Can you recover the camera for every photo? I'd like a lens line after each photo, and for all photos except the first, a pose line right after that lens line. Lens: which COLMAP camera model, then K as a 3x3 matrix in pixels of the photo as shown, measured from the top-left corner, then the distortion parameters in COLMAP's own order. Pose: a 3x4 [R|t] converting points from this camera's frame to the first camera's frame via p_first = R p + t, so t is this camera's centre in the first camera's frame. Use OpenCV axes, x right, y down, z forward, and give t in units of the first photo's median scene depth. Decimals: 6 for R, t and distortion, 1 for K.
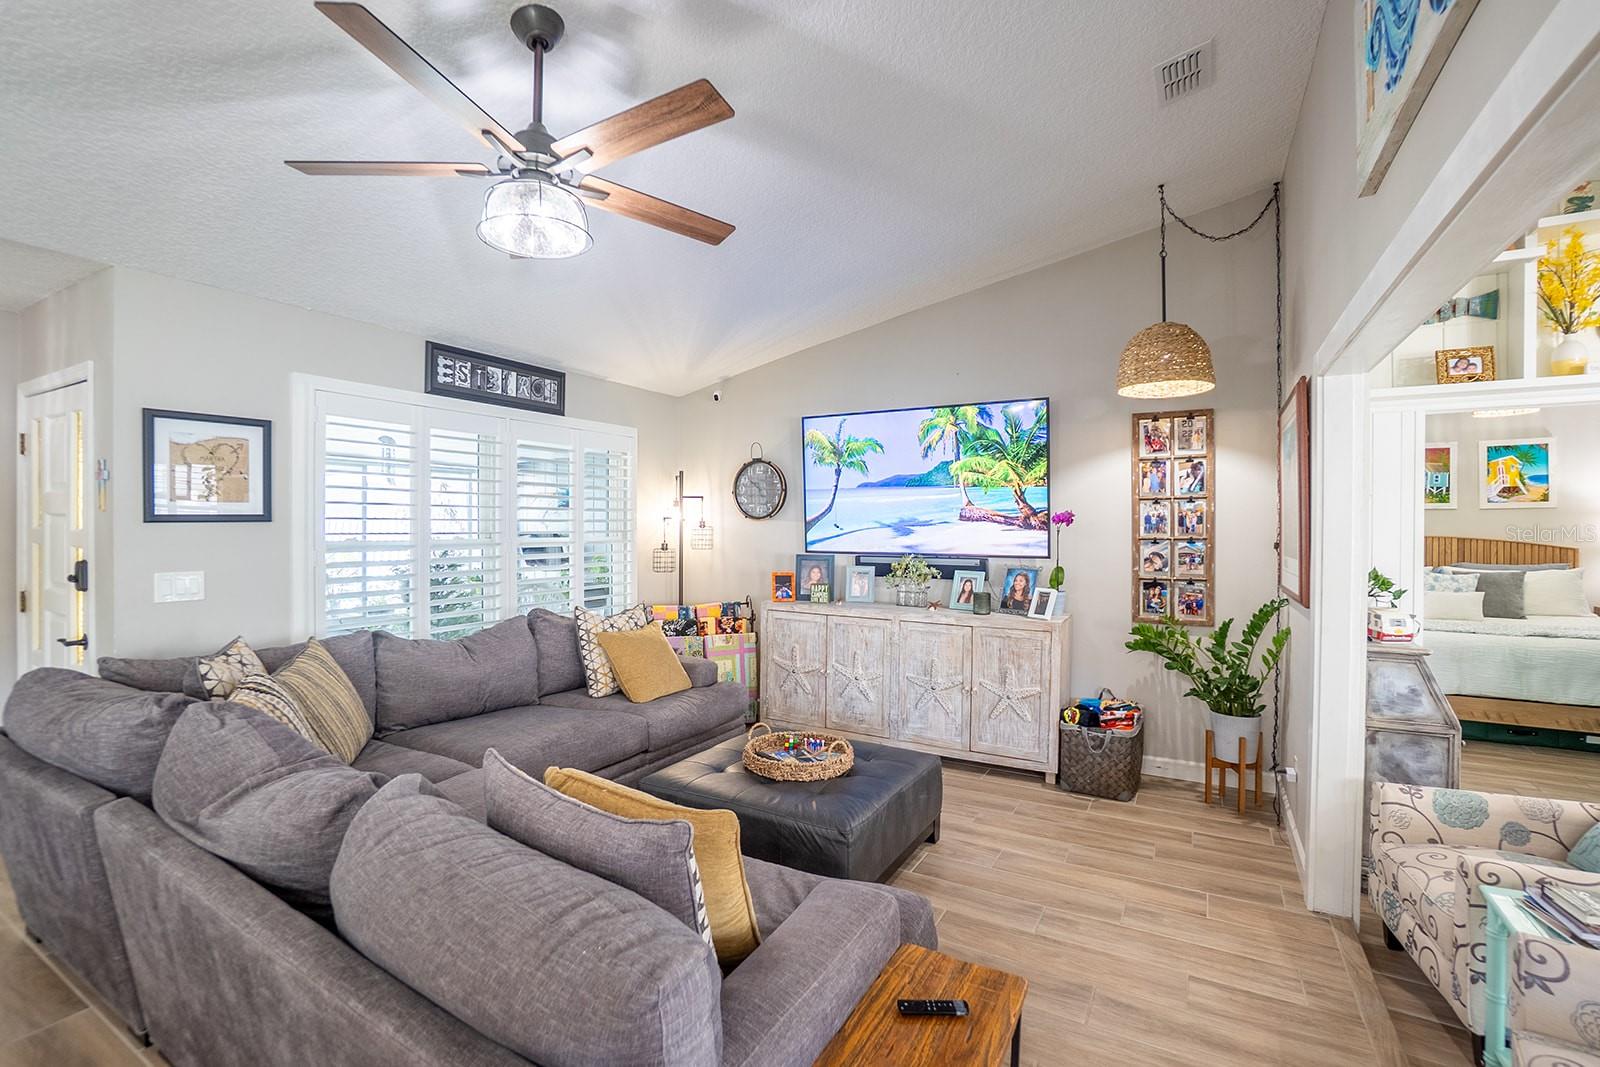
lens RADIAL K [[706.5, 0, 800.0], [0, 706.5, 533.5], [0, 0, 1]] dist [-0.036984, 0.000495]
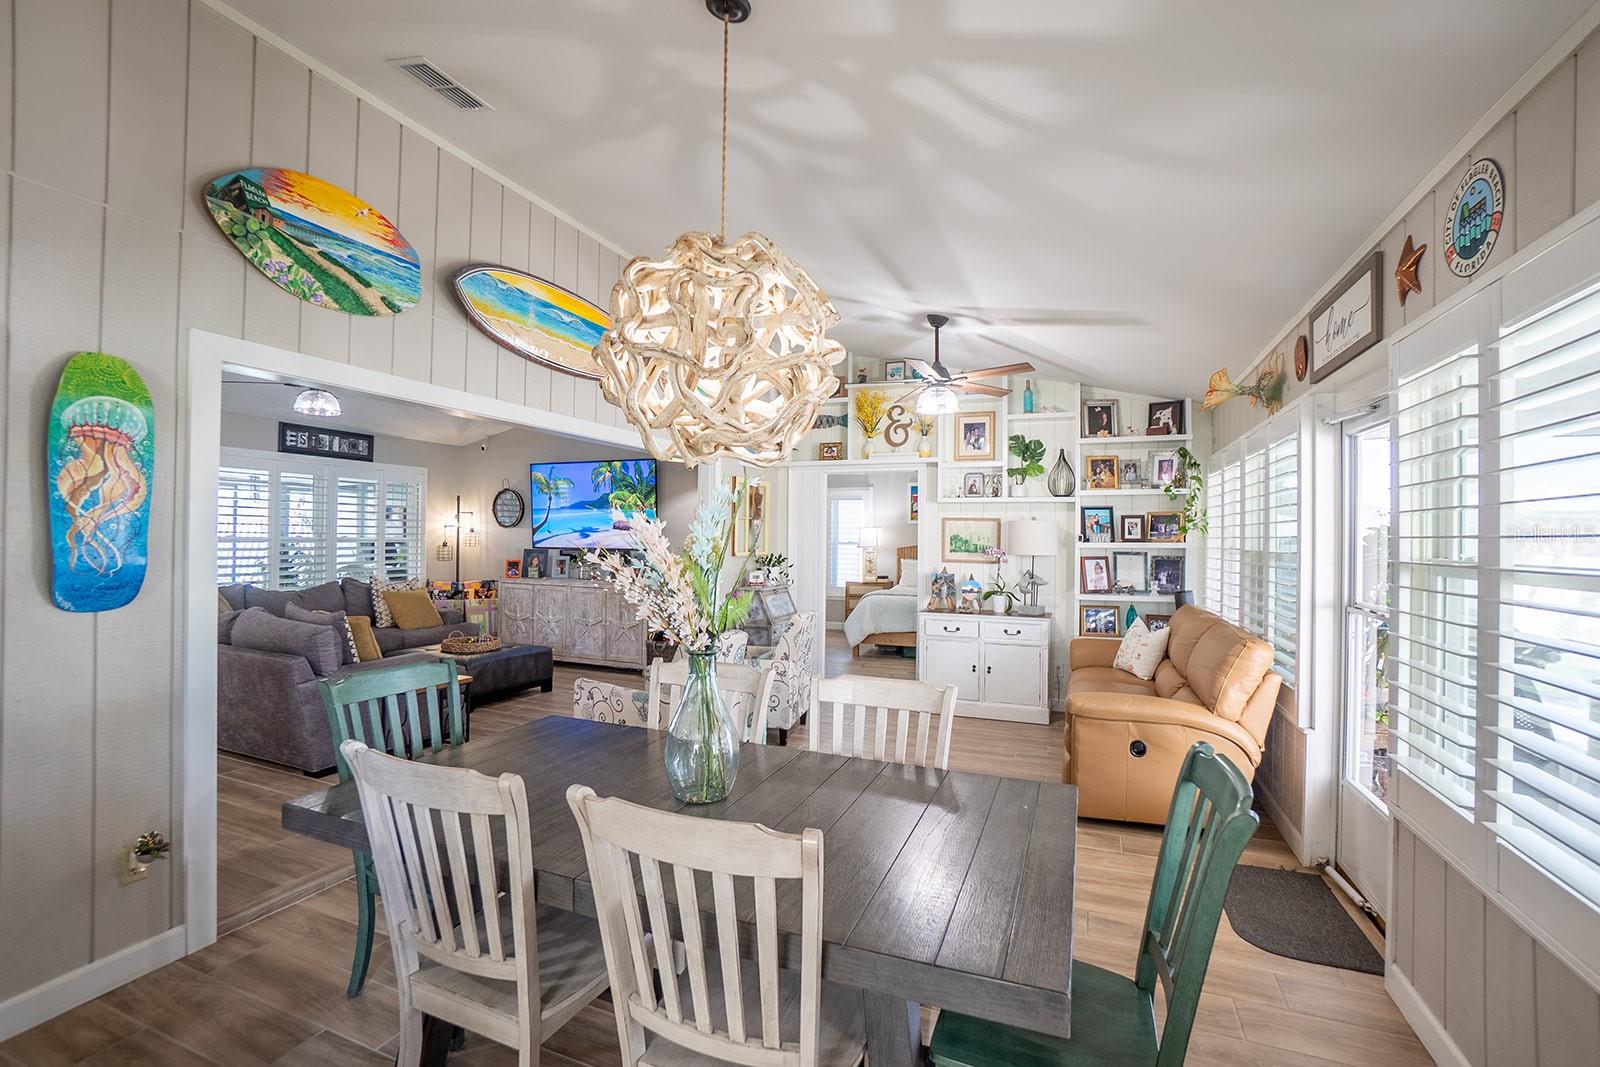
lens RADIAL K [[706.5, 0, 800.0], [0, 706.5, 533.5], [0, 0, 1]] dist [-0.036984, 0.000495]
pose [[0.992508, 0.008364, 0.121893, 0.455494], [-0.006039, 0.999793, -0.019432, 0.023292], [-0.122031, 0.018550, 0.992353, -0.722592]]
